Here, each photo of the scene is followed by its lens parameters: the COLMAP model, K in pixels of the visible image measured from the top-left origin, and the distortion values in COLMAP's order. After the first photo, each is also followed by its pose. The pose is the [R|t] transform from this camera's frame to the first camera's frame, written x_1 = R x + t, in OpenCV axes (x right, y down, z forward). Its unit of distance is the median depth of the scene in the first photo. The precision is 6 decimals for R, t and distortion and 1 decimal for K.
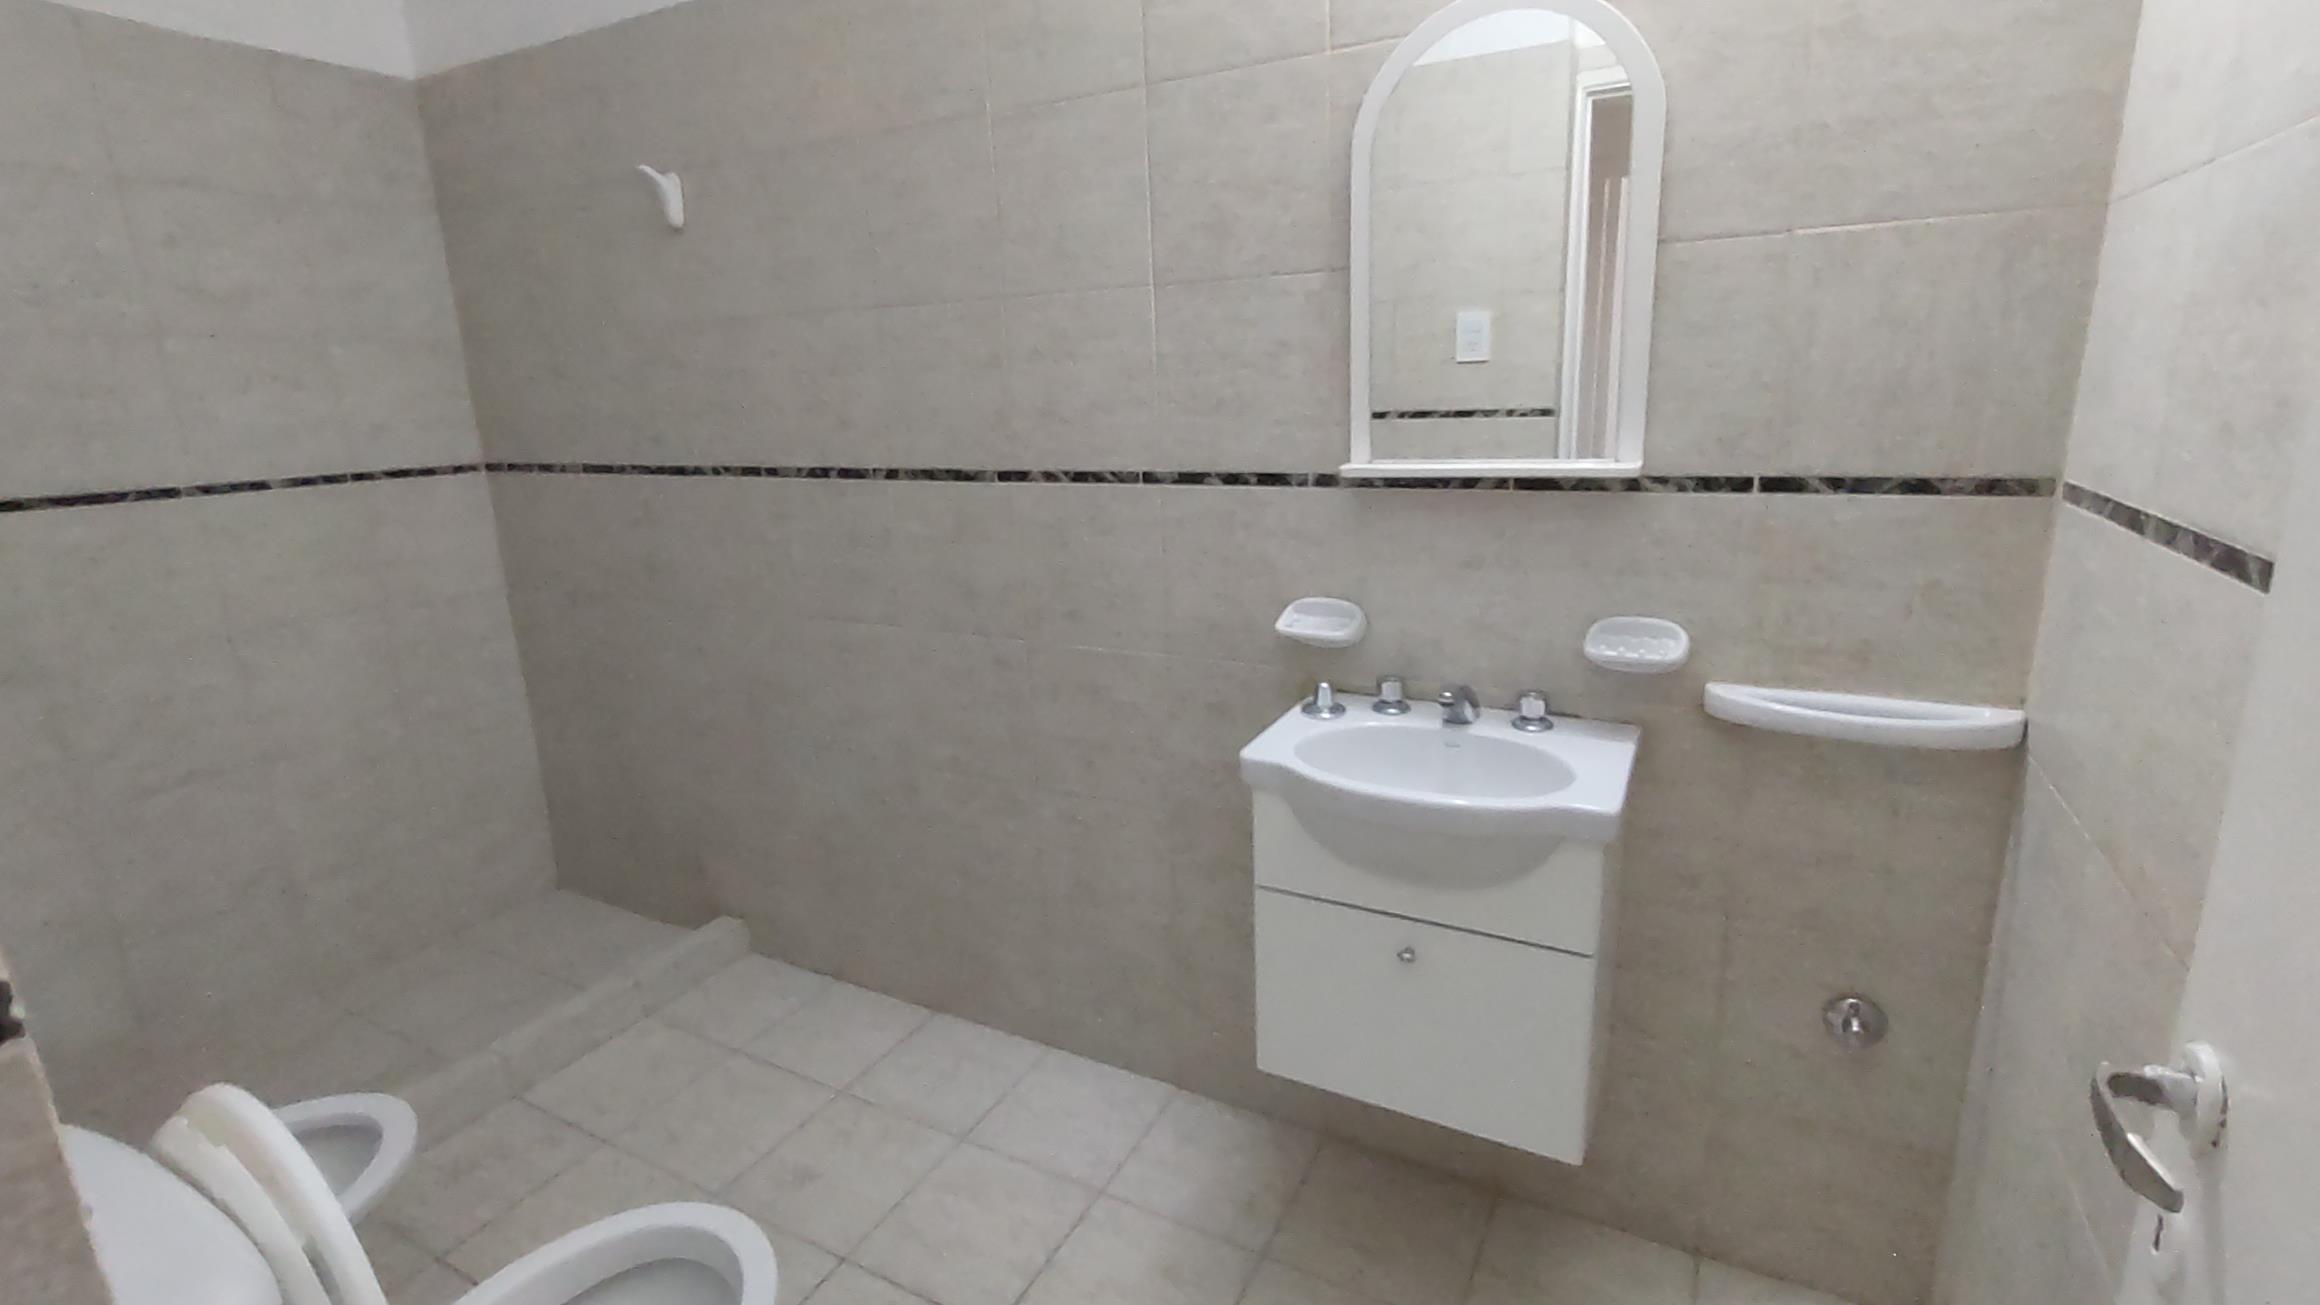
lens RADIAL K [[1064.9, 0, 1159.1], [0, 1064.9, 654.9], [0, 0, 1]] dist [0.002093, -0.000919]
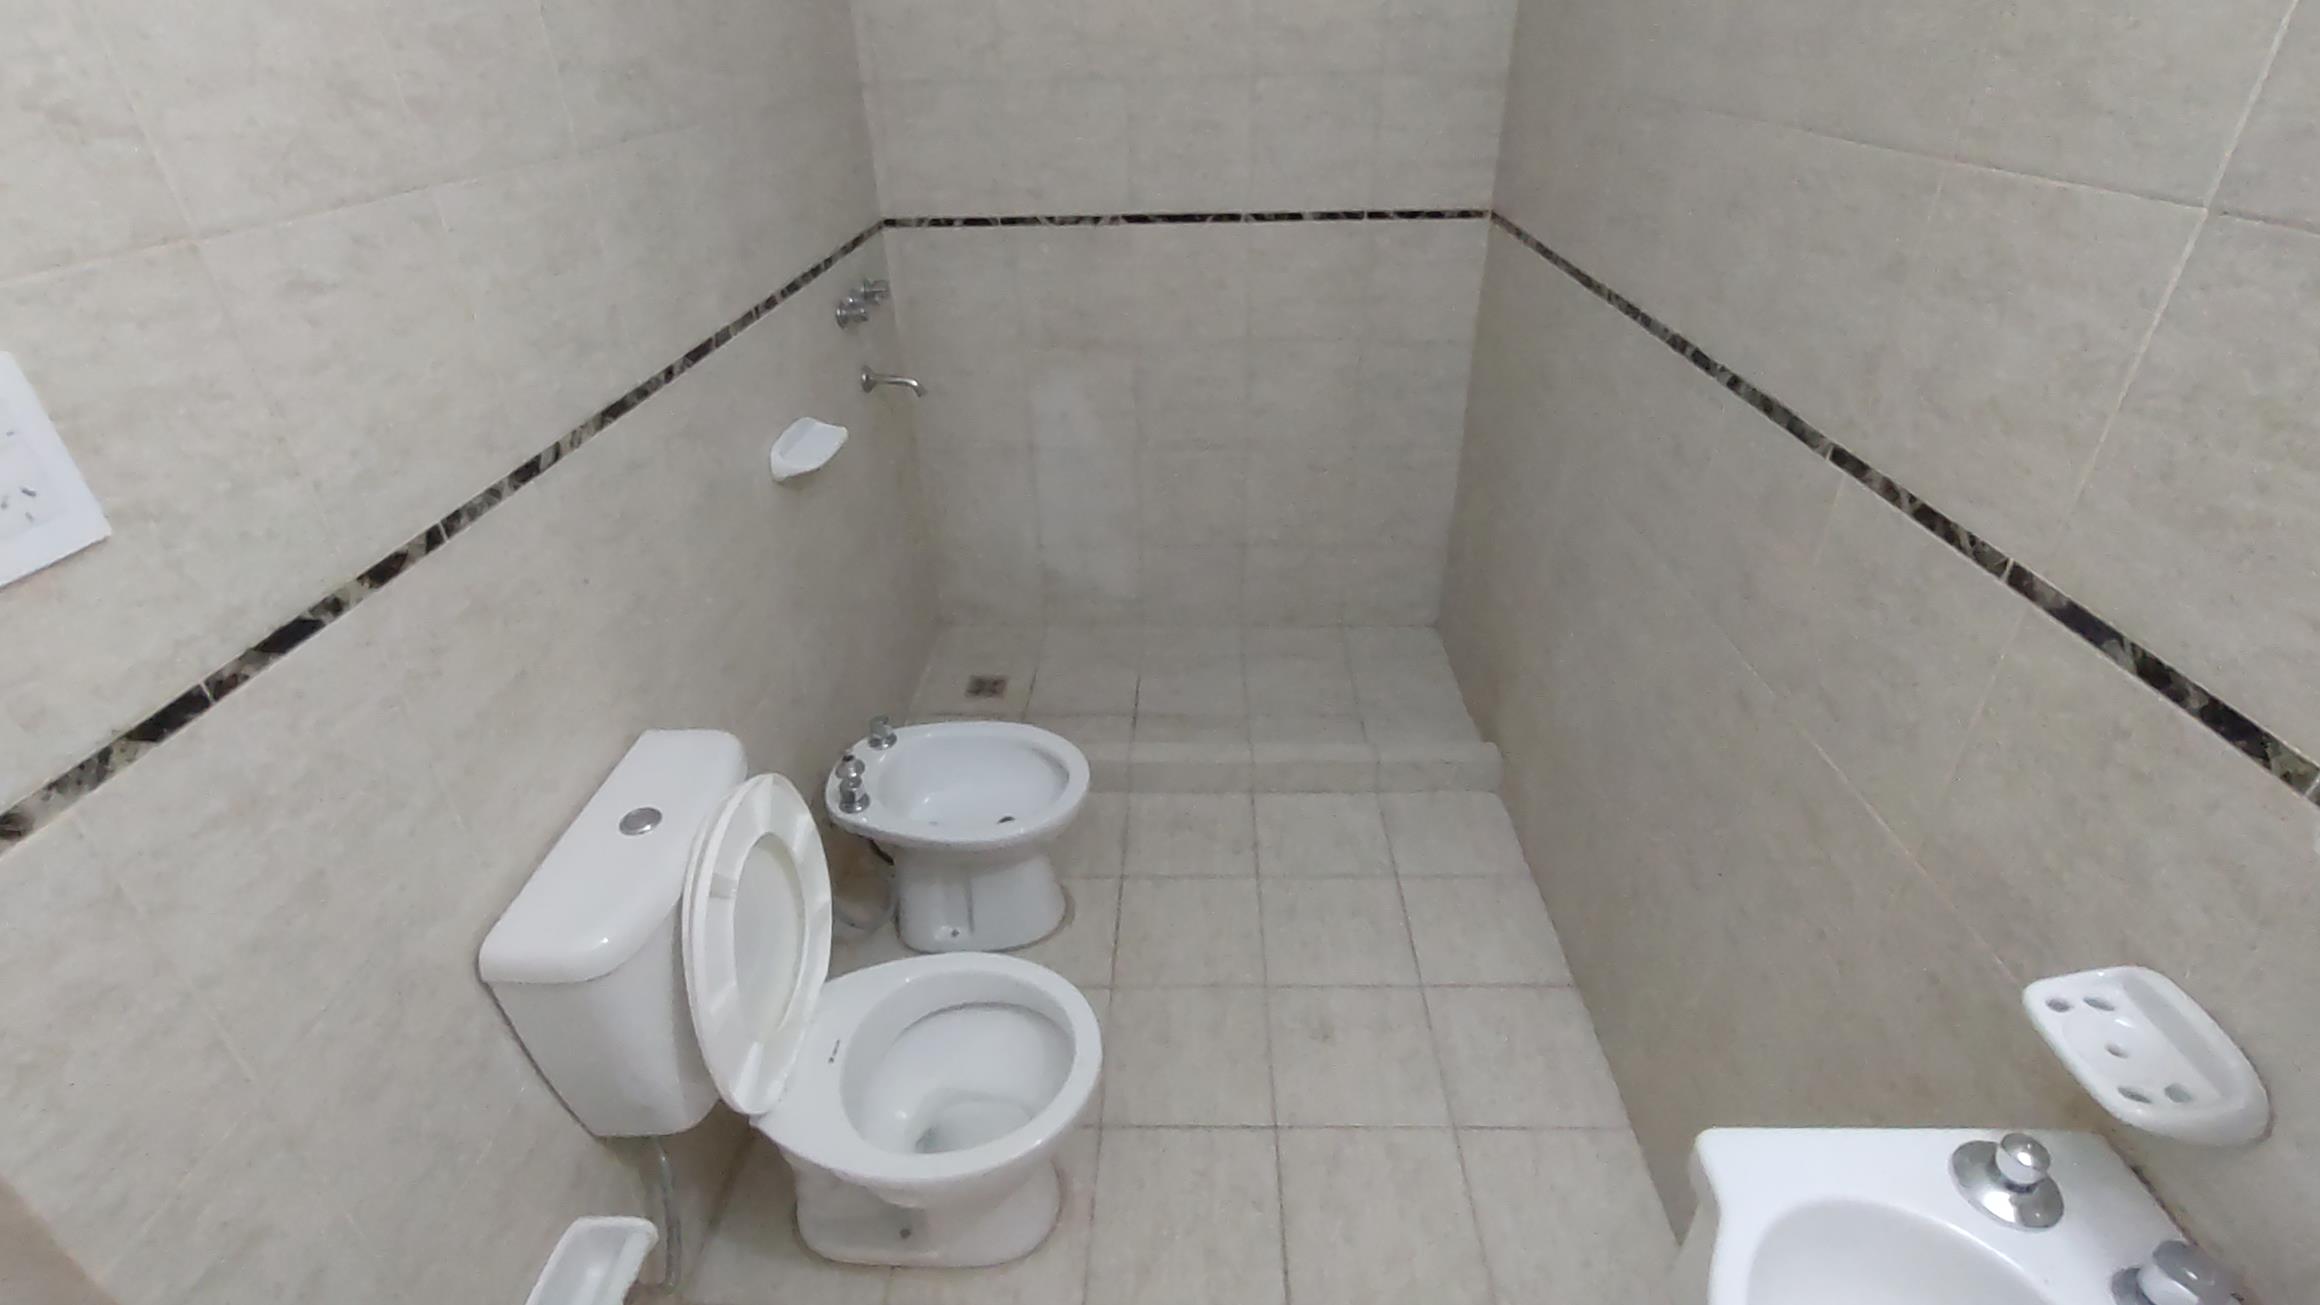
lens RADIAL K [[1064.9, 0, 1154.6], [0, 1064.9, 644.1], [0, 0, 1]] dist [0.002093, -0.000919]
pose [[0.437378, 0.482498, -0.758879, 0.175733], [-0.212997, 0.875446, 0.433851, -0.223771], [0.873689, -0.028118, 0.485671, 0.307727]]
